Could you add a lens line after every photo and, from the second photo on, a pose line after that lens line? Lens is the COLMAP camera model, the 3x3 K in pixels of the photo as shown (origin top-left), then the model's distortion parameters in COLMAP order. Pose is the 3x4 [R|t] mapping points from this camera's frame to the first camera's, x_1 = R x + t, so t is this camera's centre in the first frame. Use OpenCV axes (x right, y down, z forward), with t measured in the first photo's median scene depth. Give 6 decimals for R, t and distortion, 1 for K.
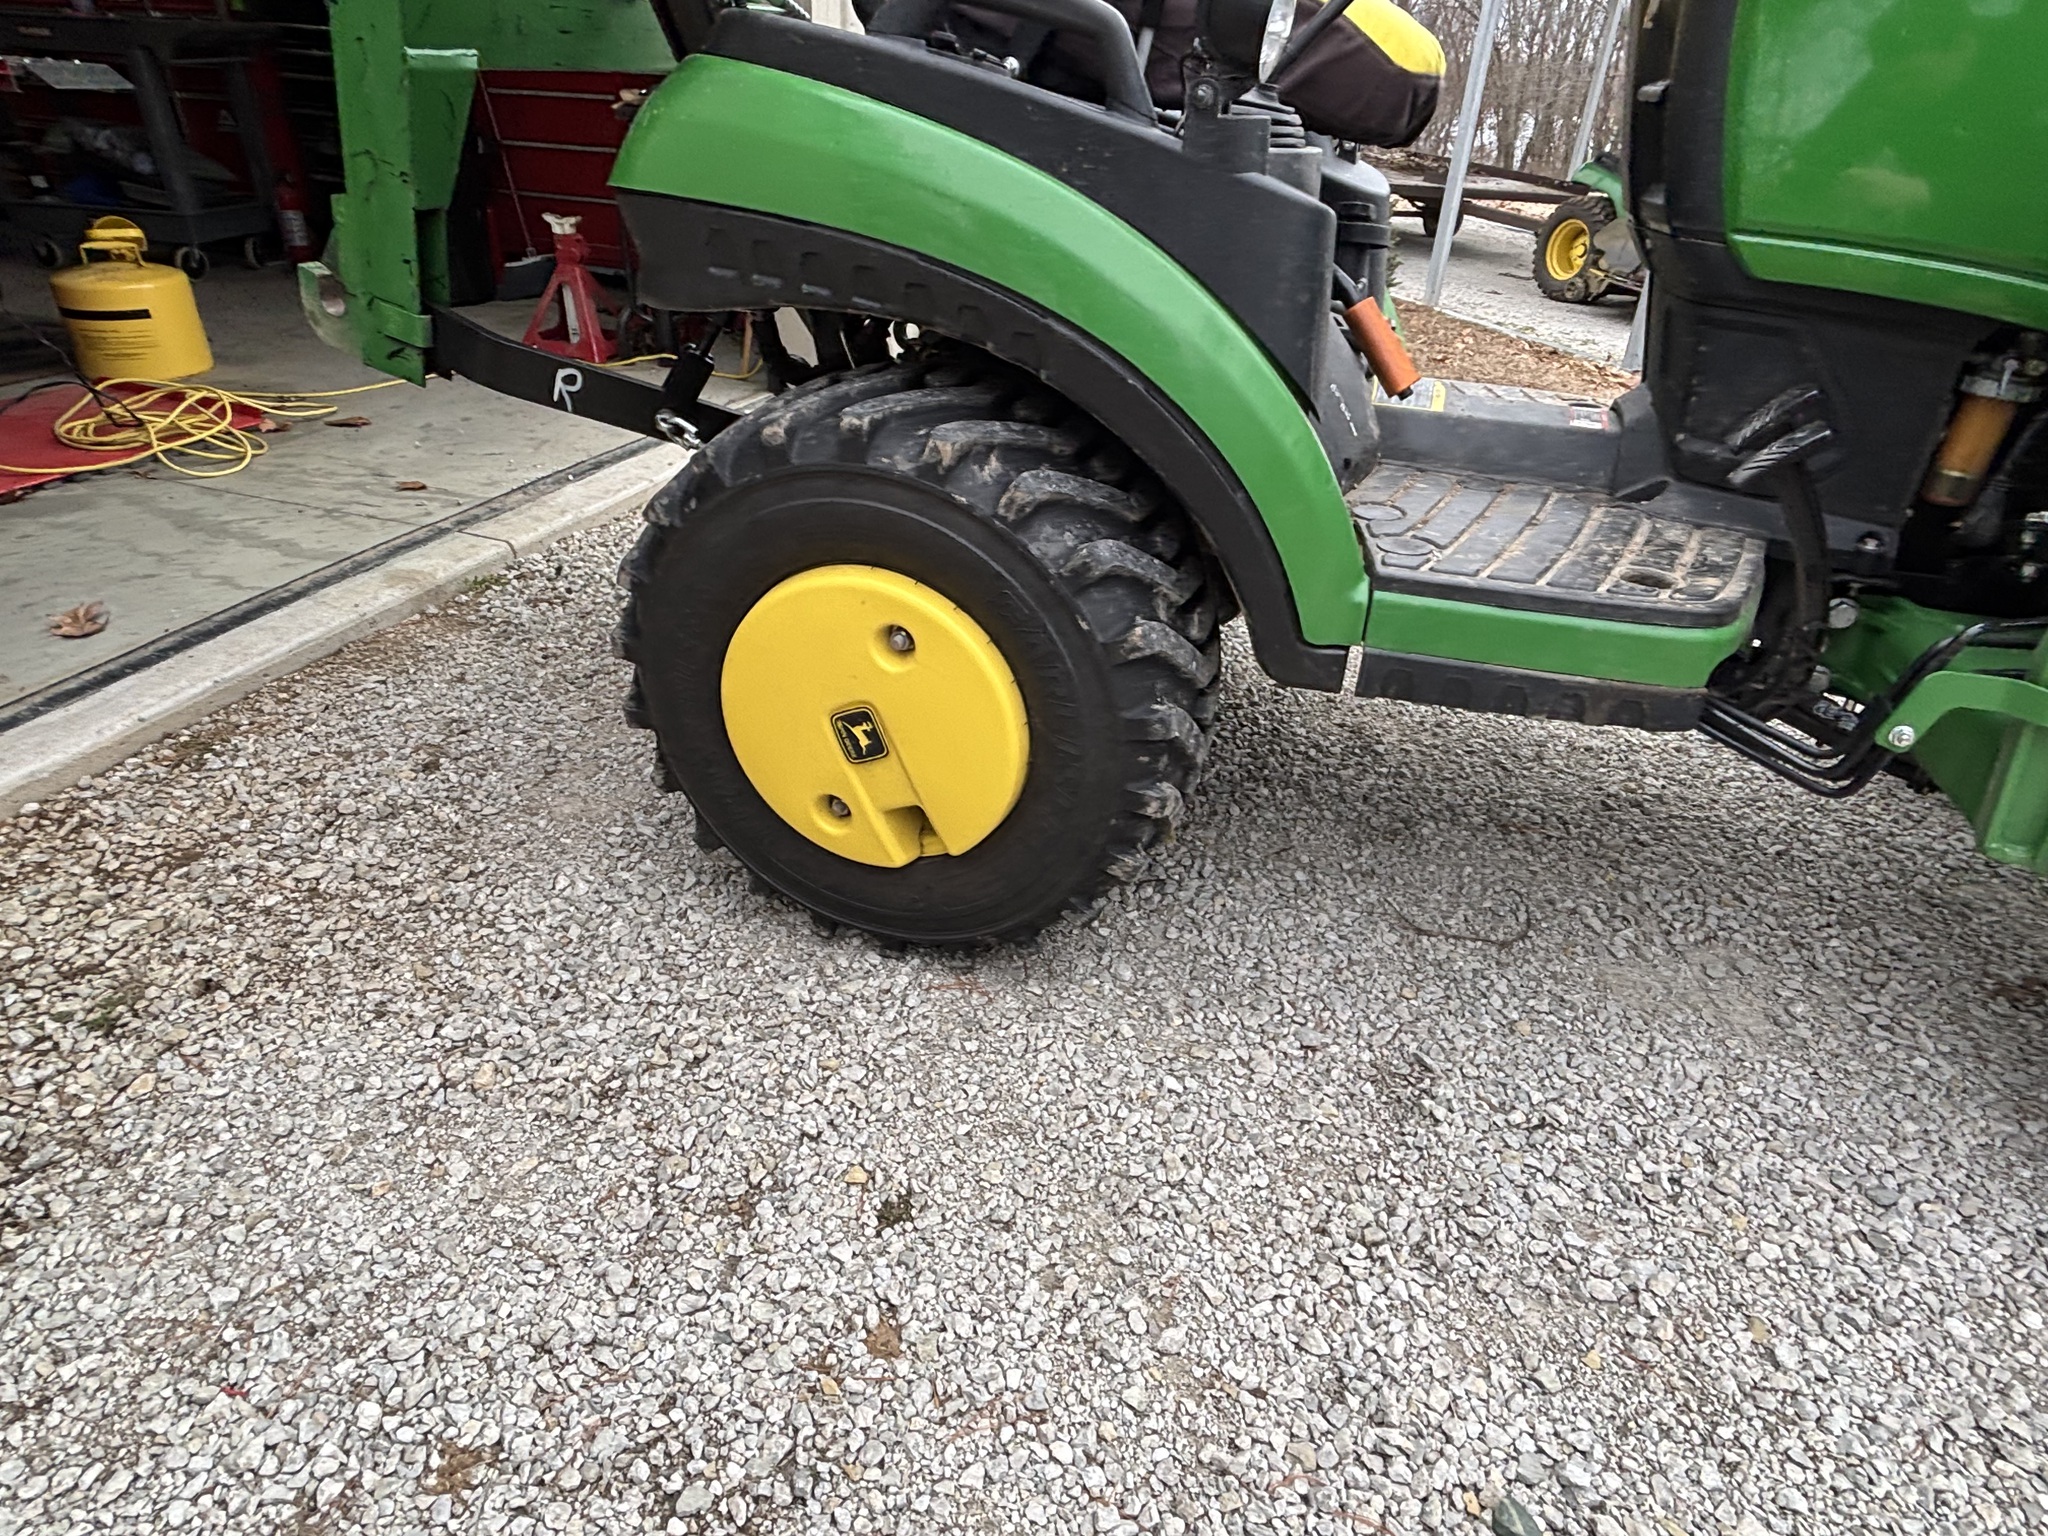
lens RADIAL K [[1174.5, 0, 1018.0], [0, 1174.5, 762.5], [0, 0, 1]] dist [-0.000184, -0.002736]
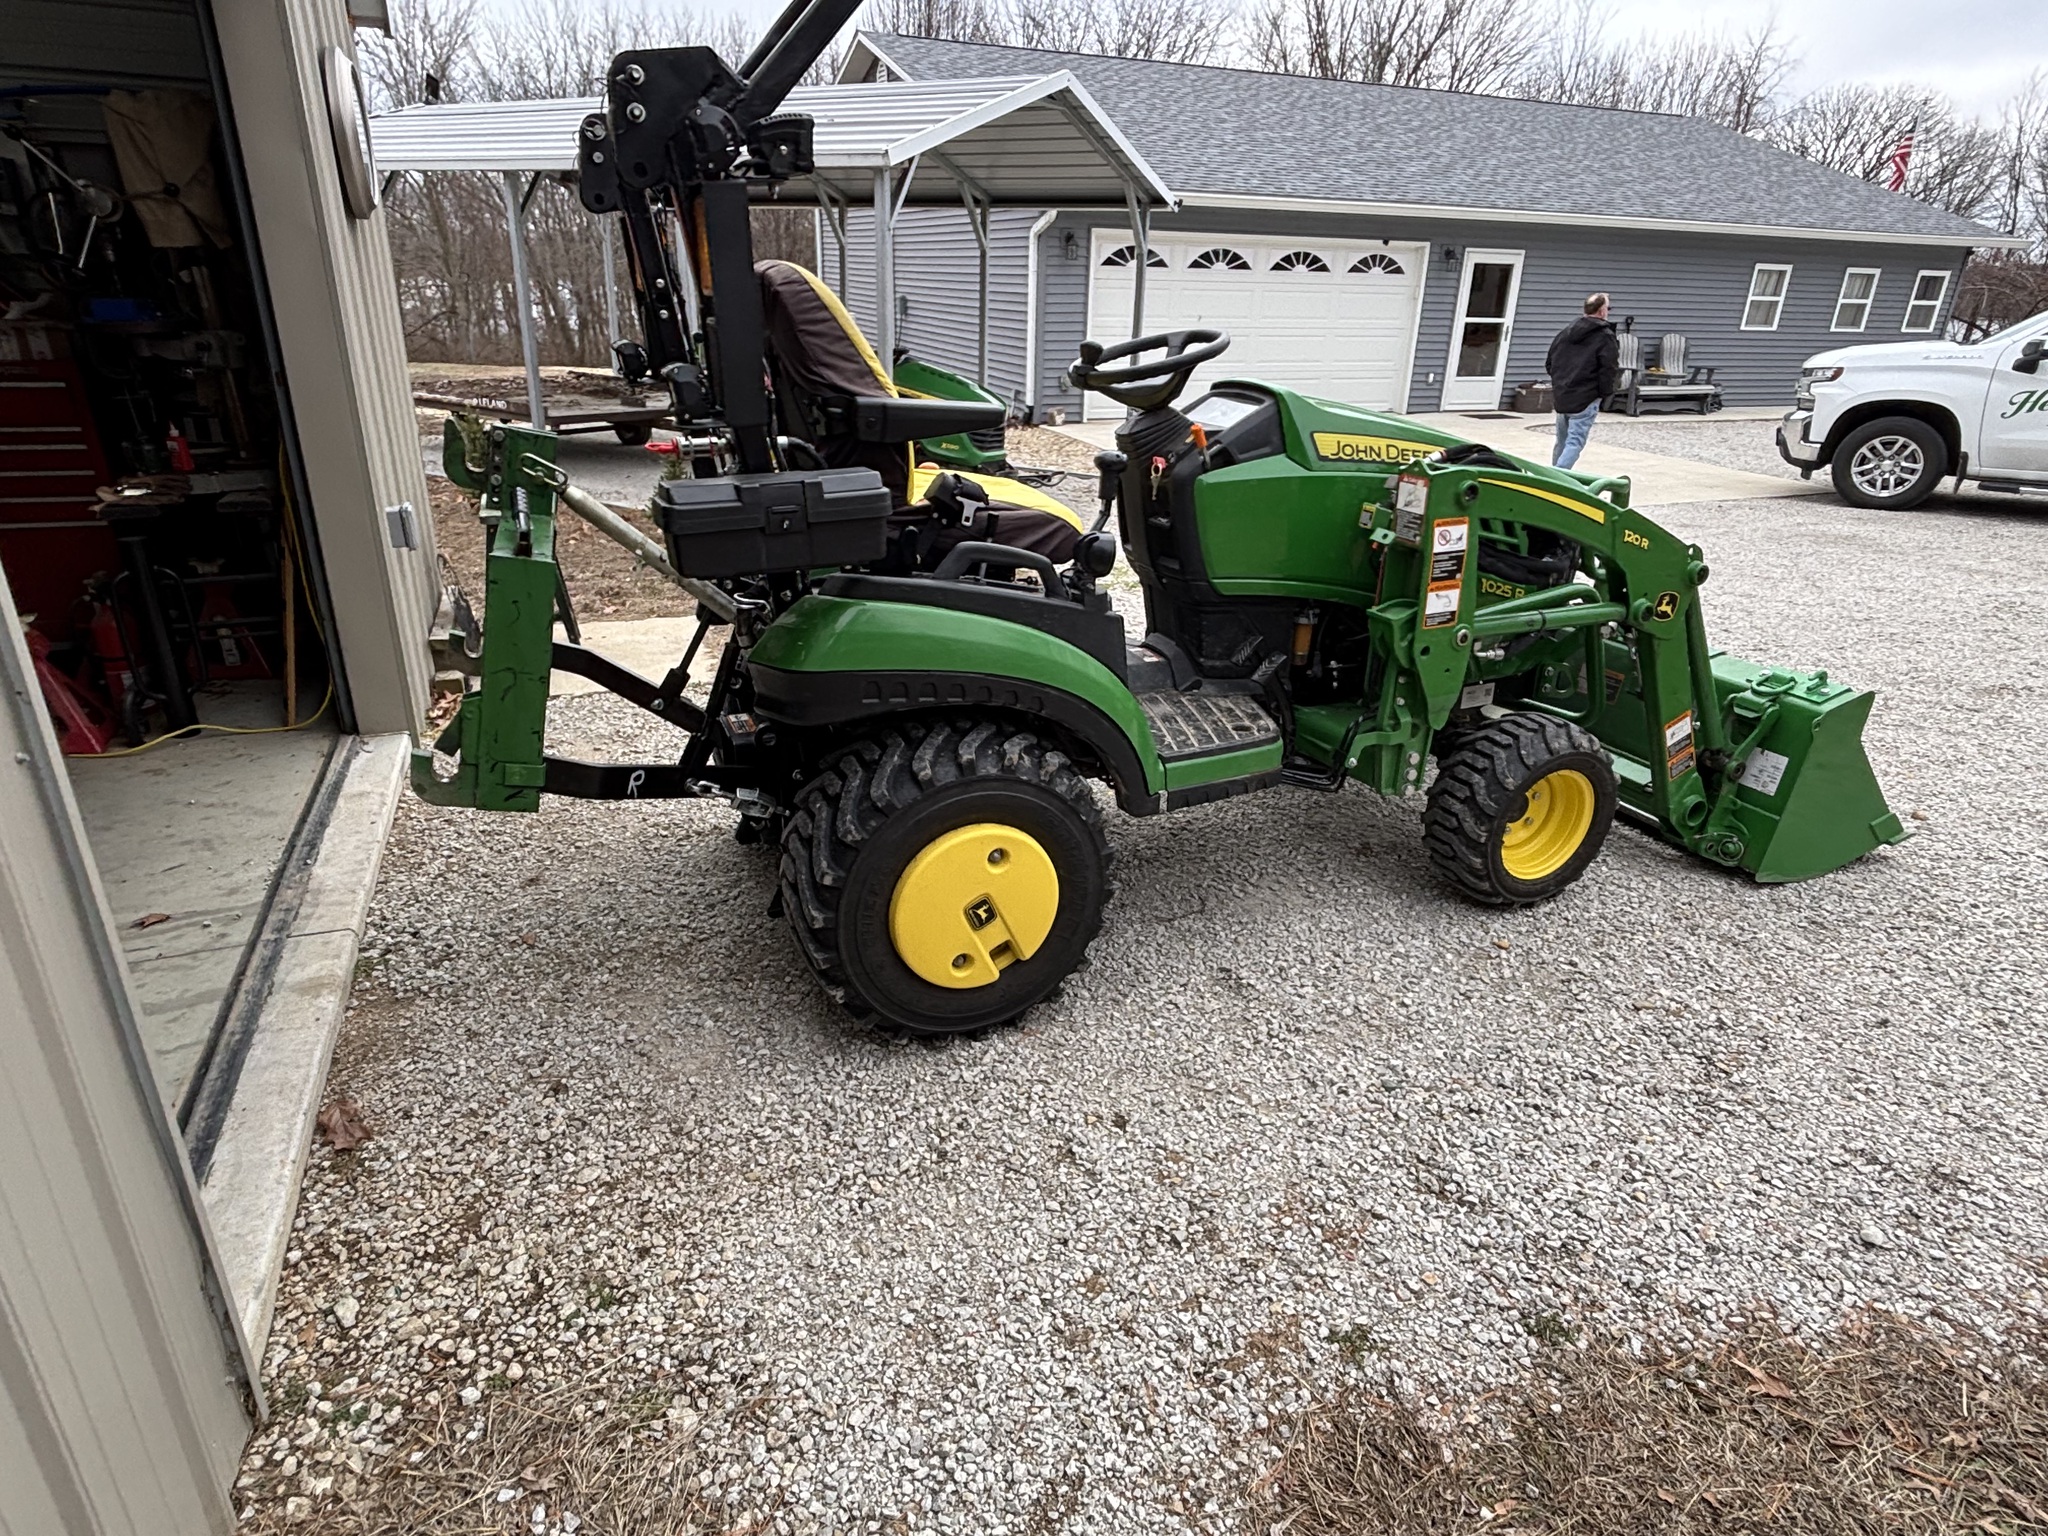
lens RADIAL K [[1174.5, 0, 1018.0], [0, 1174.5, 762.5], [0, 0, 1]] dist [-0.000184, -0.002736]
pose [[0.752420, -0.275177, 0.598449, -0.962028], [0.344177, 0.938904, -0.001003, -0.190815], [-0.561610, 0.206727, 0.801160, -0.478854]]
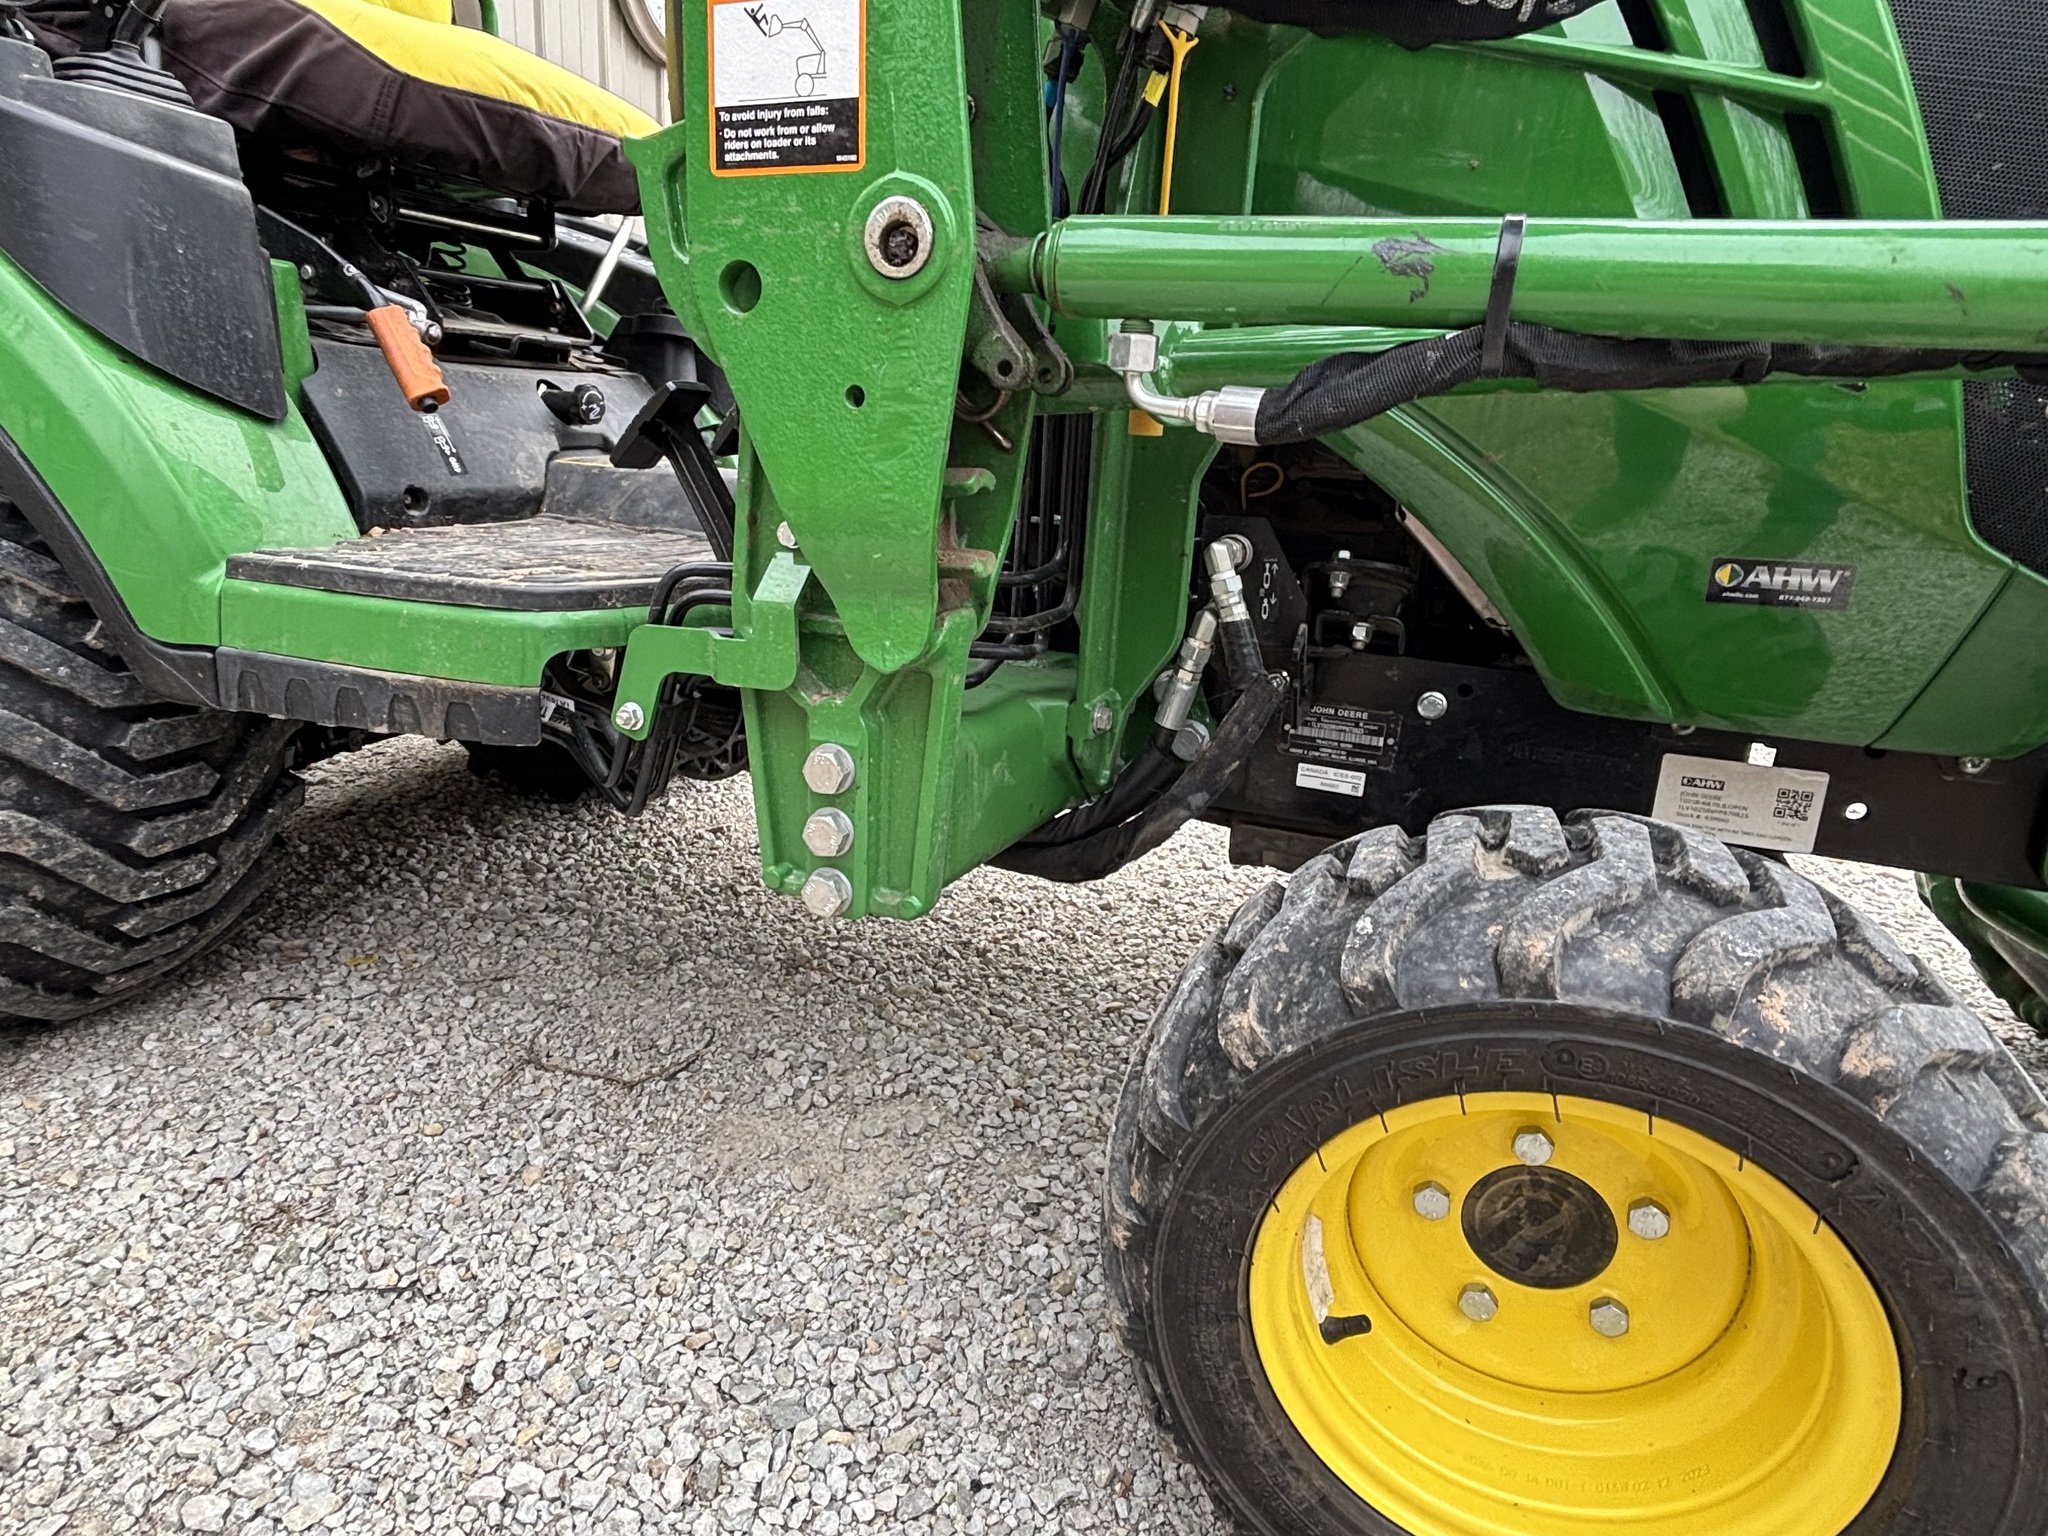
lens RADIAL K [[1169.9, 0, 1017.9], [0, 1169.9, 756.5], [0, 0, 1]] dist [0.052258, -0.075102]
pose [[0.998512, 0.031665, -0.044402, 0.722596], [-0.041443, 0.969797, -0.240365, 0.123460], [0.035450, 0.241848, 0.969666, 0.188522]]
